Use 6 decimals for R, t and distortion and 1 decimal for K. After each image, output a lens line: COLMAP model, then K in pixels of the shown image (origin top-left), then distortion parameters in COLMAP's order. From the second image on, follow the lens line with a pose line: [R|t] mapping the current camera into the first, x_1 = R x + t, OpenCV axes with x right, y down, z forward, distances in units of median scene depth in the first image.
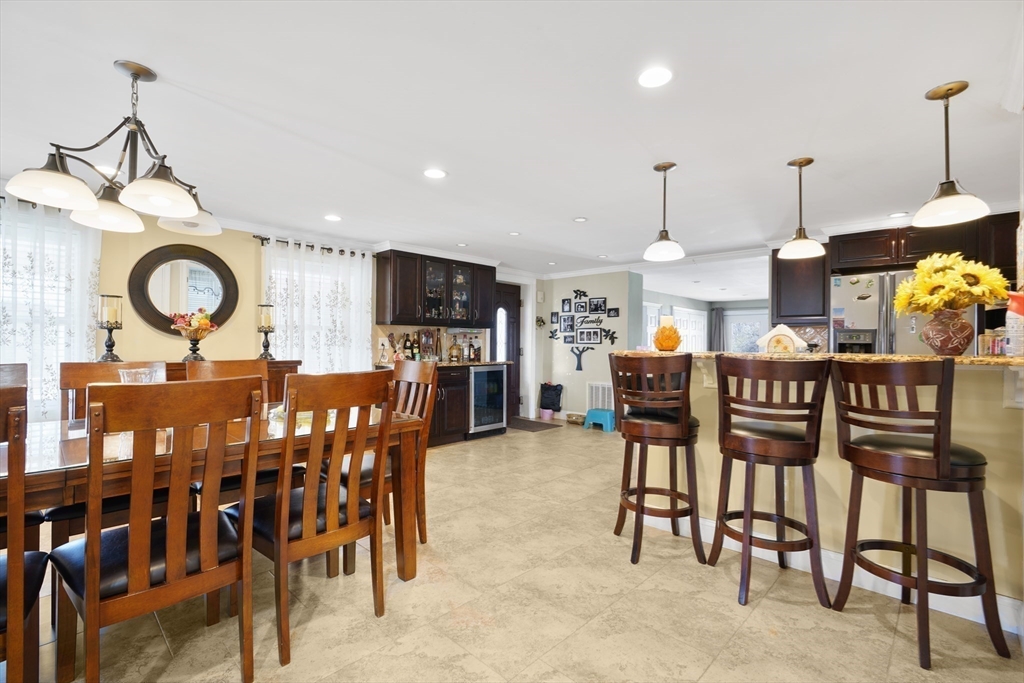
lens RADIAL K [[457.9, 0, 515.9], [0, 457.9, 343.4], [0, 0, 1]] dist [-0.010876, 0.005235]
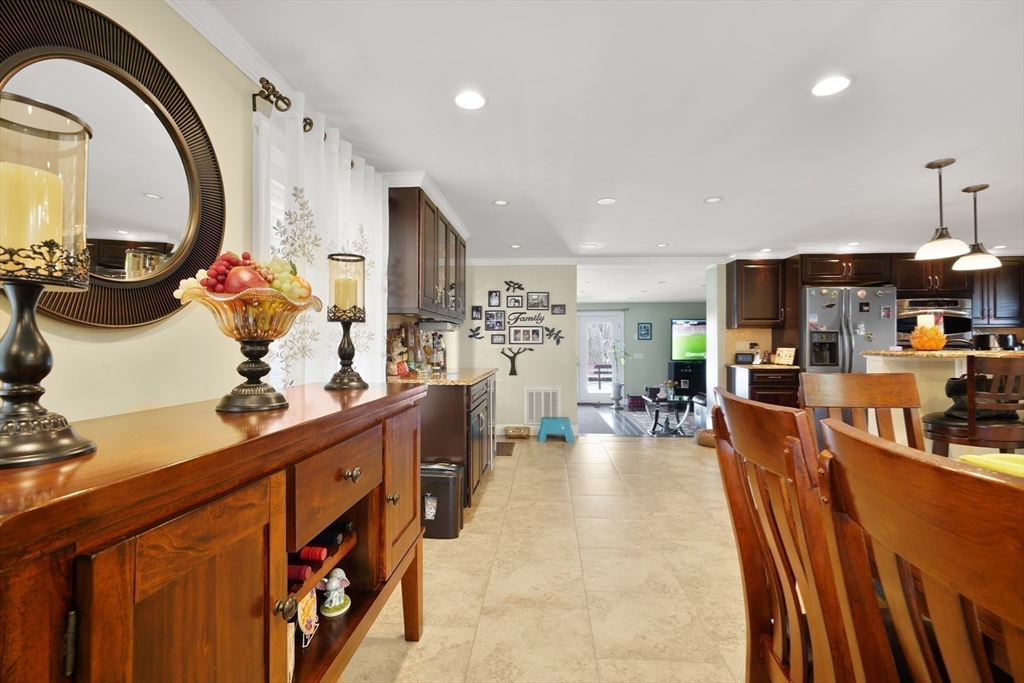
lens RADIAL K [[457.9, 0, 515.9], [0, 457.9, 343.4], [0, 0, 1]] dist [-0.010876, 0.005235]
pose [[0.765166, -0.005710, 0.643808, -0.429542], [0.005572, 0.999982, 0.002246, -0.002827], [-0.643809, 0.001869, 0.765184, 0.358805]]
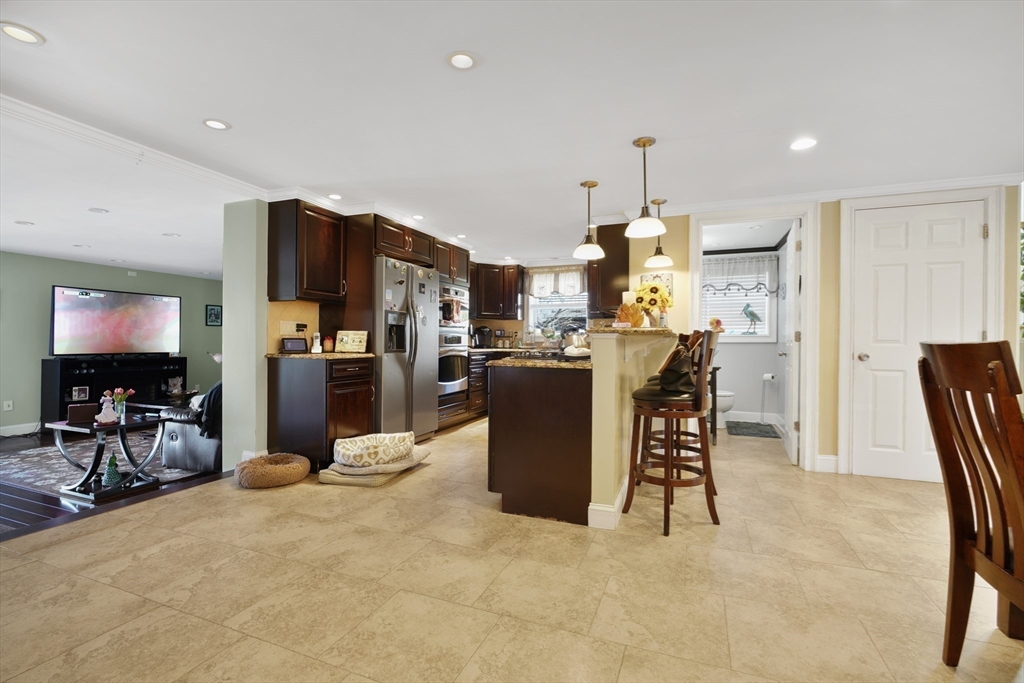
lens RADIAL K [[457.9, 0, 515.9], [0, 457.9, 343.4], [0, 0, 1]] dist [-0.010876, 0.005235]
pose [[-0.371316, -0.015638, 0.928375, -0.211154], [-0.010262, 0.999866, 0.012737, 0.016505], [-0.928450, -0.004798, -0.371427, 0.692510]]
